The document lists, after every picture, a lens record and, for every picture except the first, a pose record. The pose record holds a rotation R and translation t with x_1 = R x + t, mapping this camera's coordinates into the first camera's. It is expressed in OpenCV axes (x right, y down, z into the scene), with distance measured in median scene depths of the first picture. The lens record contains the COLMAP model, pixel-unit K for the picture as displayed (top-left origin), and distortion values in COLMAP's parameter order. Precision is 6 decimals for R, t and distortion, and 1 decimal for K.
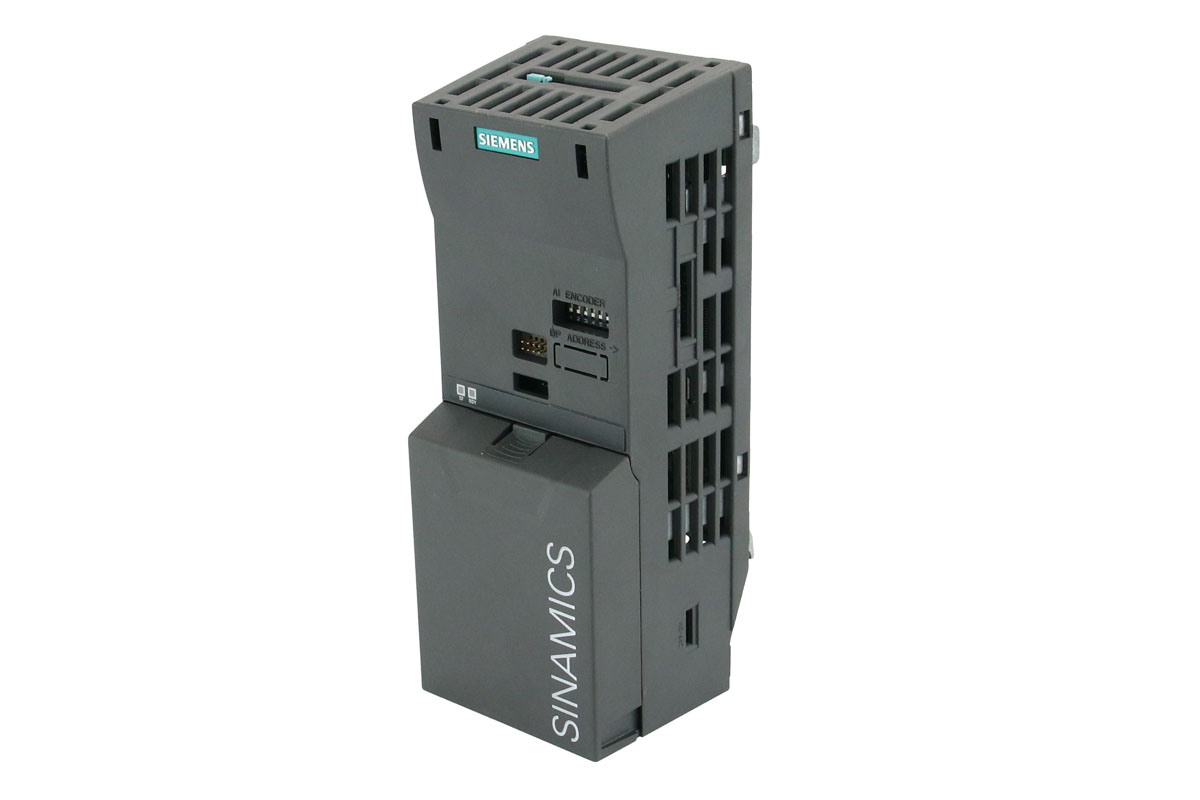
lens RADIAL K [[2096.1, 0, 600.0], [0, 2096.1, 400.0], [0, 0, 1]] dist [-0.223390, 0.014151]
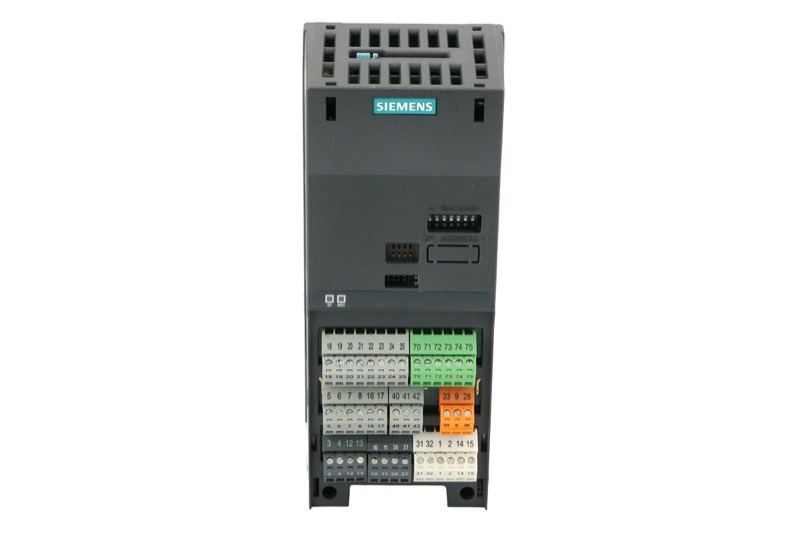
lens RADIAL K [[1807.4, 0, 400.0], [0, 1807.4, 266.5], [0, 0, 1]] dist [-0.004534, -0.007322]
pose [[0.745748, -0.213026, 0.631253, -0.786136], [0.204616, 0.974943, 0.087282, -0.120878], [-0.634029, 0.064074, 0.770650, 0.099375]]
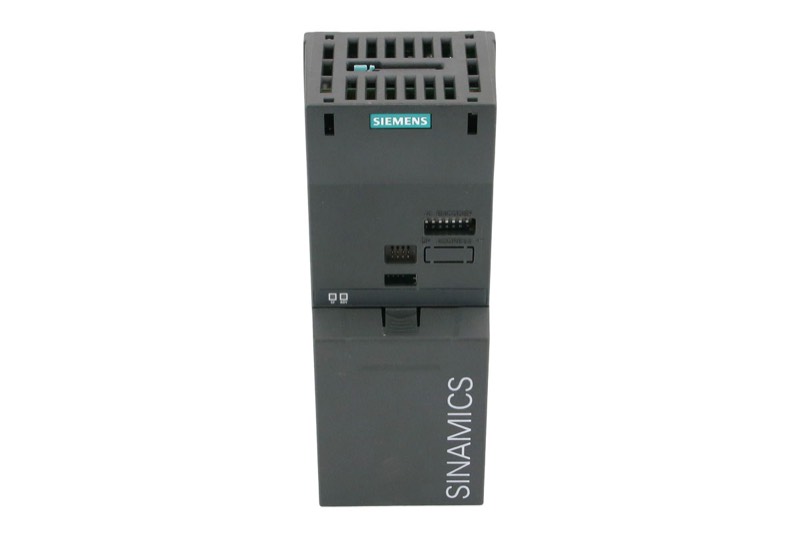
lens RADIAL K [[1397.4, 0, 400.0], [0, 1397.4, 266.5], [0, 0, 1]] dist [-0.223390, 0.014151]
pose [[0.747937, -0.289164, 0.597474, -0.613640], [0.218328, 0.957209, 0.189958, -0.201072], [-0.626836, -0.011632, 0.779064, 0.260355]]
